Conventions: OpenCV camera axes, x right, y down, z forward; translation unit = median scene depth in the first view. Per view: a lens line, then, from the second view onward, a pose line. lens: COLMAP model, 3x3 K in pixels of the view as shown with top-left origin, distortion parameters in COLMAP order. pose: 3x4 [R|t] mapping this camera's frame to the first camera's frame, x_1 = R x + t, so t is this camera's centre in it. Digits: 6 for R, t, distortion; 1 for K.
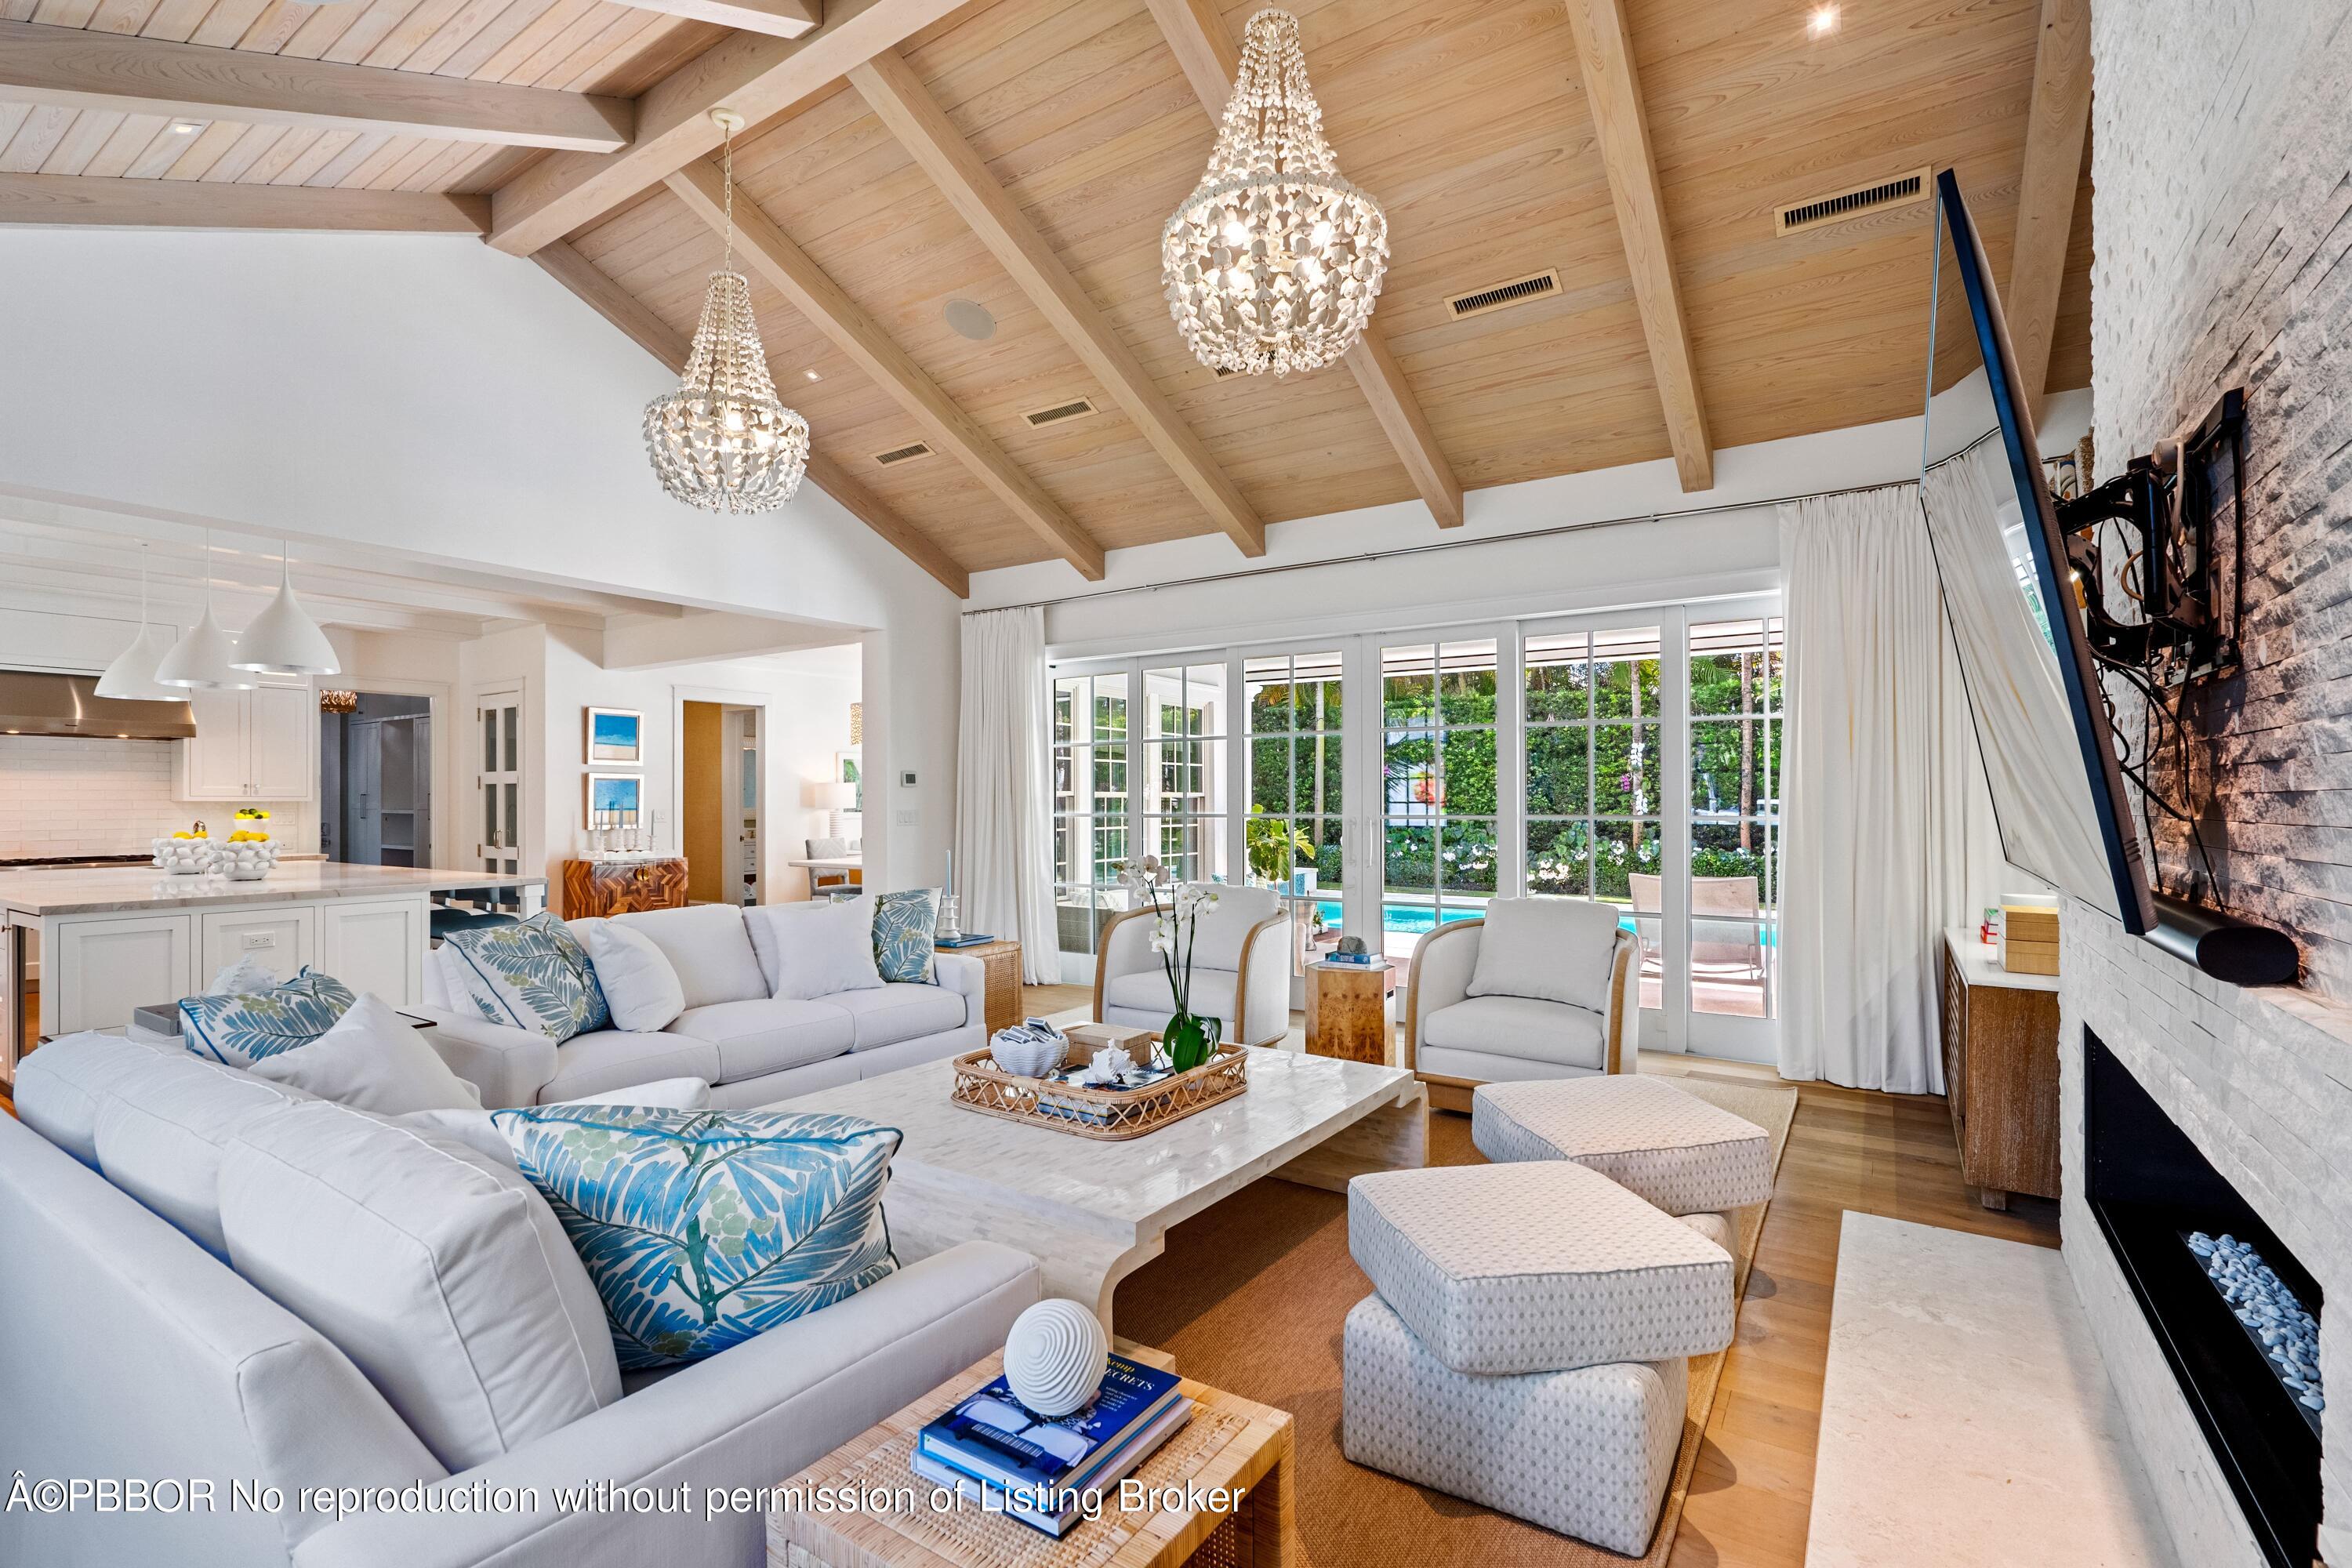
lens RADIAL K [[1075.3, 0, 1178.8], [0, 1075.3, 797.4], [0, 0, 1]] dist [-0.000576, 0.000664]
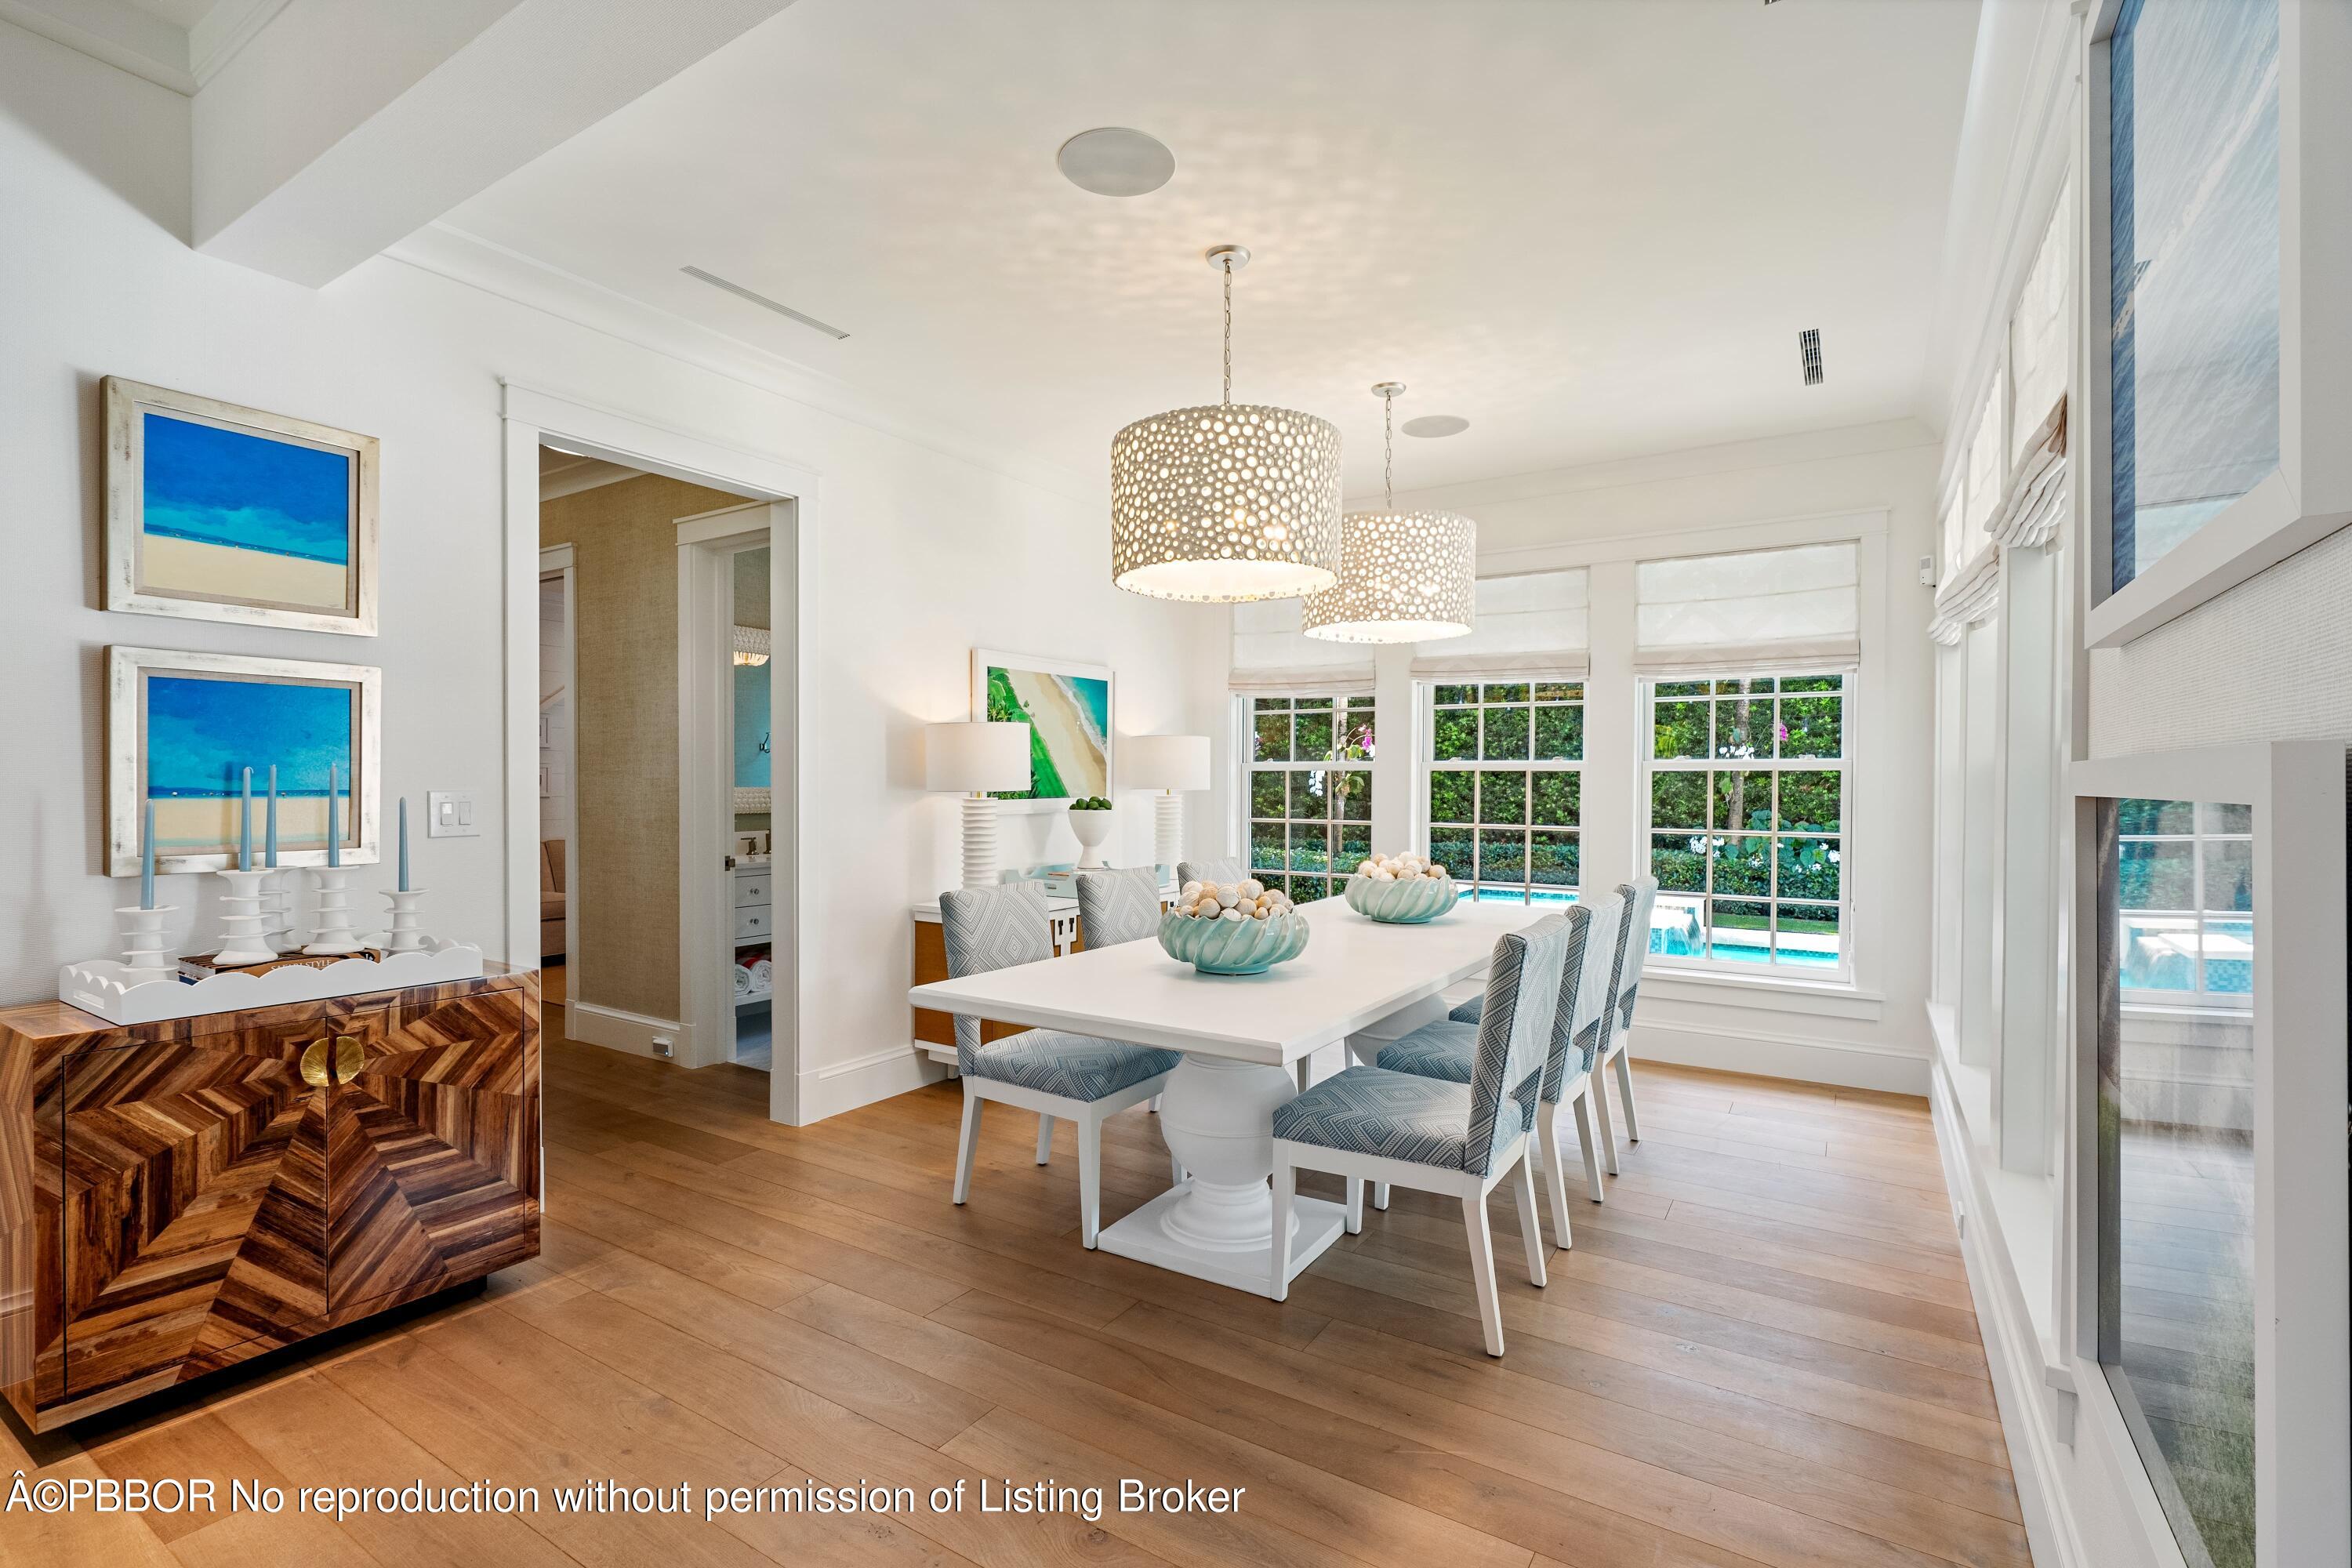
lens RADIAL K [[1075.3, 0, 1167.9], [0, 1075.3, 783.7], [0, 0, 1]] dist [-0.000576, 0.000664]
pose [[0.999934, 0.006043, 0.009762, -0.303802], [-0.006126, 0.999944, 0.008575, 0.004880], [-0.009710, -0.008634, 0.999916, 0.736753]]
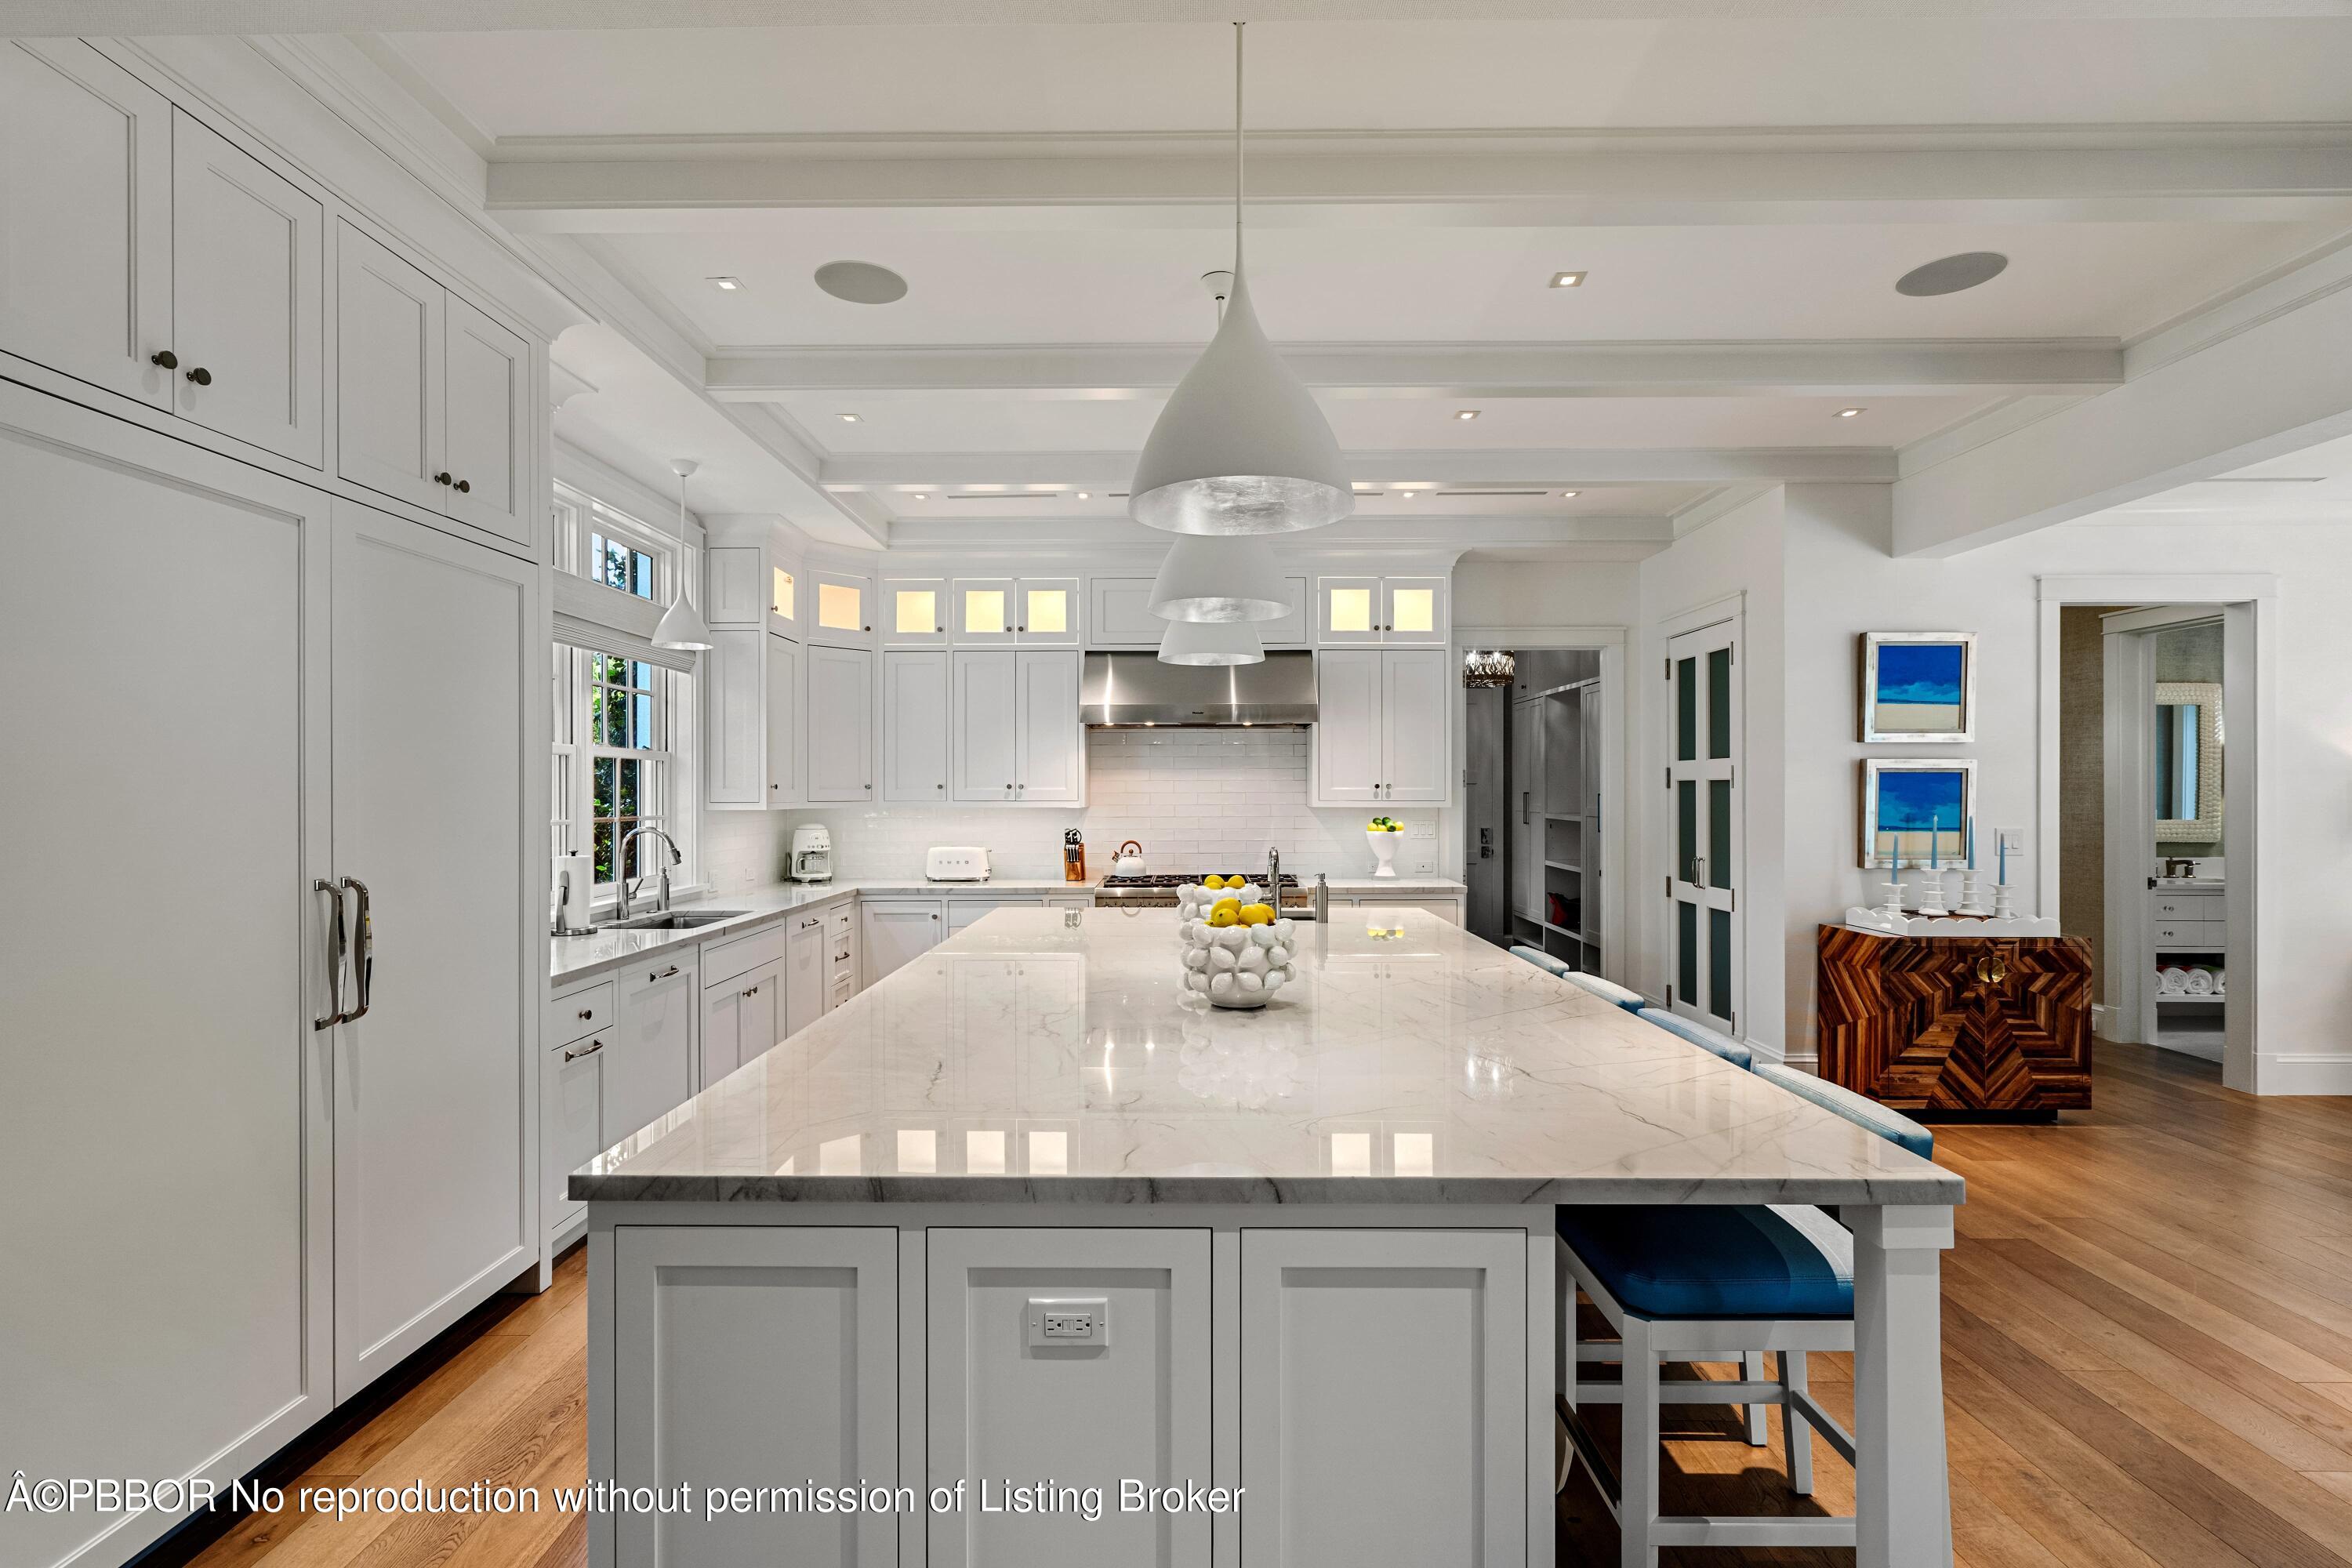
lens RADIAL K [[1075.3, 0, 1174.9], [0, 1075.3, 786.2], [0, 0, 1]] dist [-0.000576, 0.000664]
pose [[0.543364, 0.000686, -0.839497, -0.288249], [0.003401, 0.999990, 0.003018, -0.012190], [0.839490, -0.004495, 0.543356, 0.428795]]
